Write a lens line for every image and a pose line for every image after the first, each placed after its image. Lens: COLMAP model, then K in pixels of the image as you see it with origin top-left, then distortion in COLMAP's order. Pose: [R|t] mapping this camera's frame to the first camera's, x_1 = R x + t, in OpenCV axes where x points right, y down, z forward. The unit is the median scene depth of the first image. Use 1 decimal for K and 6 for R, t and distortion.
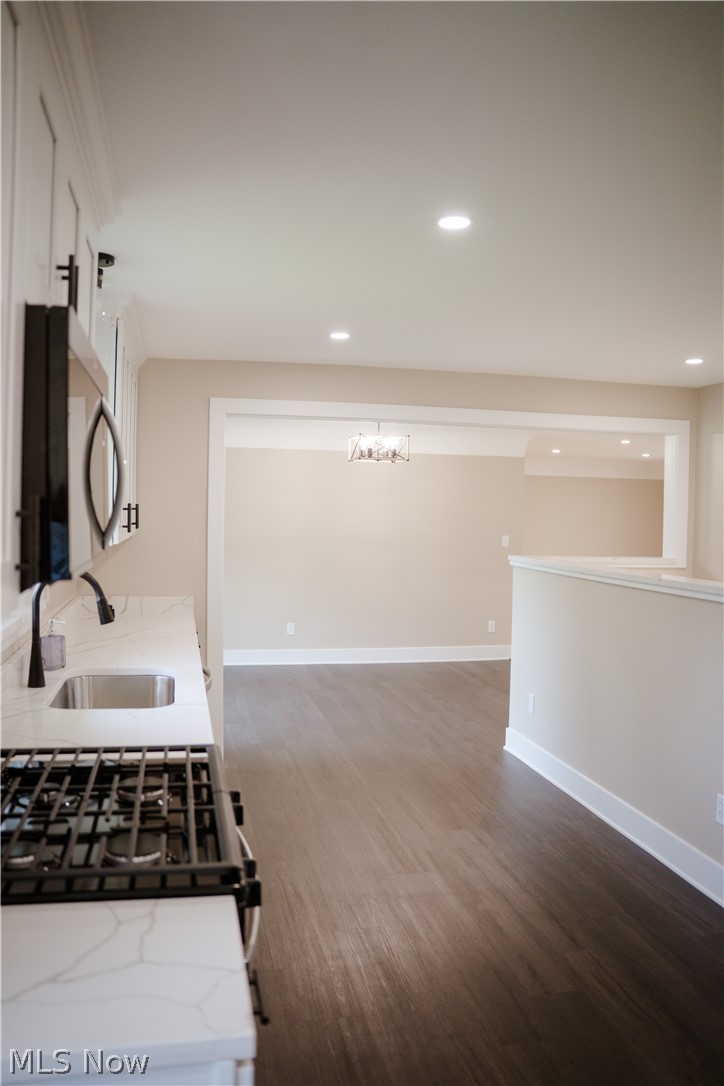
lens RADIAL K [[900.5, 0, 365.4], [0, 900.5, 568.7], [0, 0, 1]] dist [-0.179743, 0.190489]
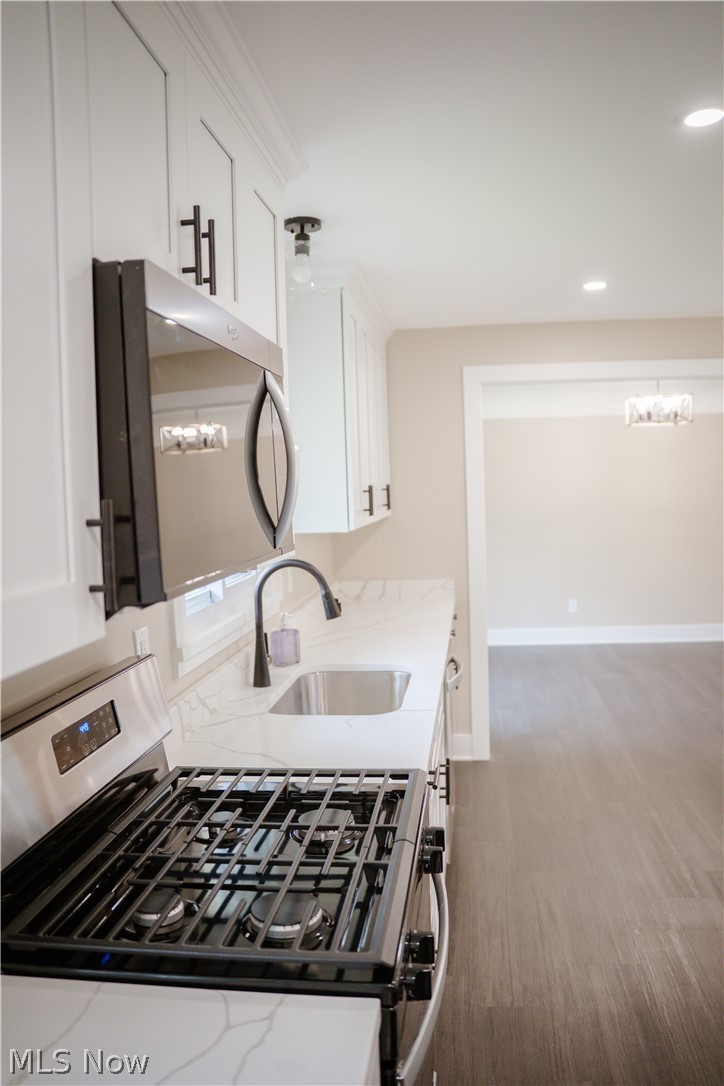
lens RADIAL K [[900.5, 0, 365.4], [0, 900.5, 568.7], [0, 0, 1]] dist [-0.179743, 0.190489]
pose [[0.946483, -0.019733, -0.322149, 0.039262], [0.029931, 0.999194, 0.026733, -0.012751], [0.321362, -0.034944, 0.946311, 0.112730]]
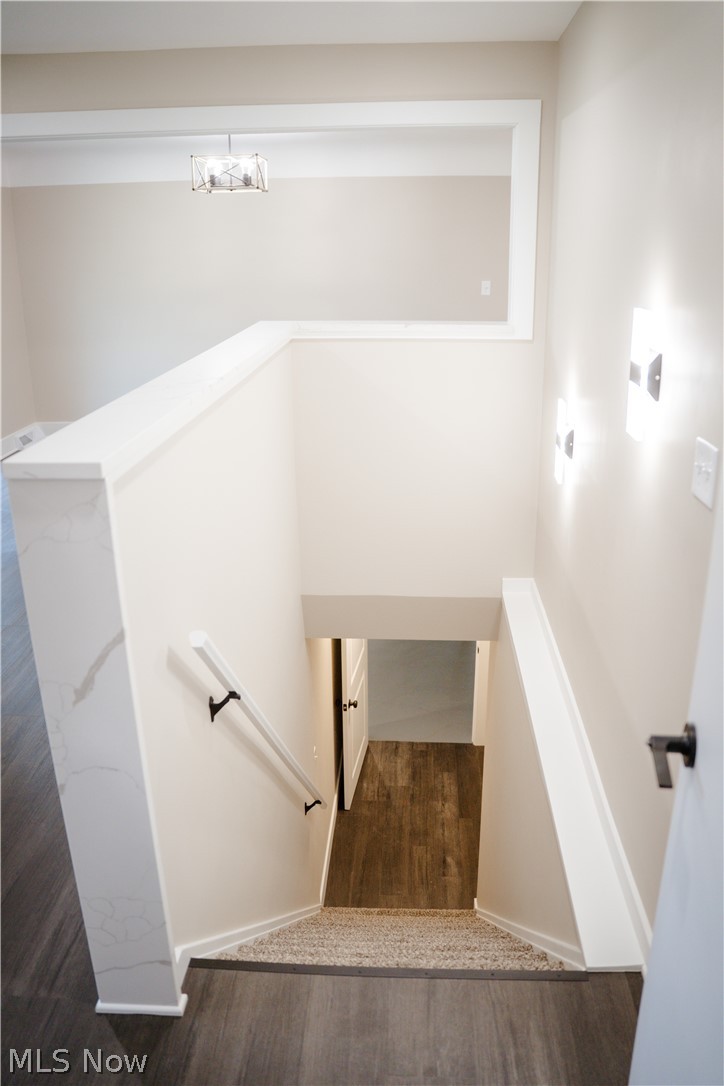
lens RADIAL K [[900.5, 0, 365.4], [0, 900.5, 568.7], [0, 0, 1]] dist [-0.179743, 0.190489]
pose [[0.965611, 0.063825, -0.252036, 0.714997], [0.009647, 0.959937, 0.280051, -0.039301], [0.259813, -0.272852, 0.926309, 0.538511]]
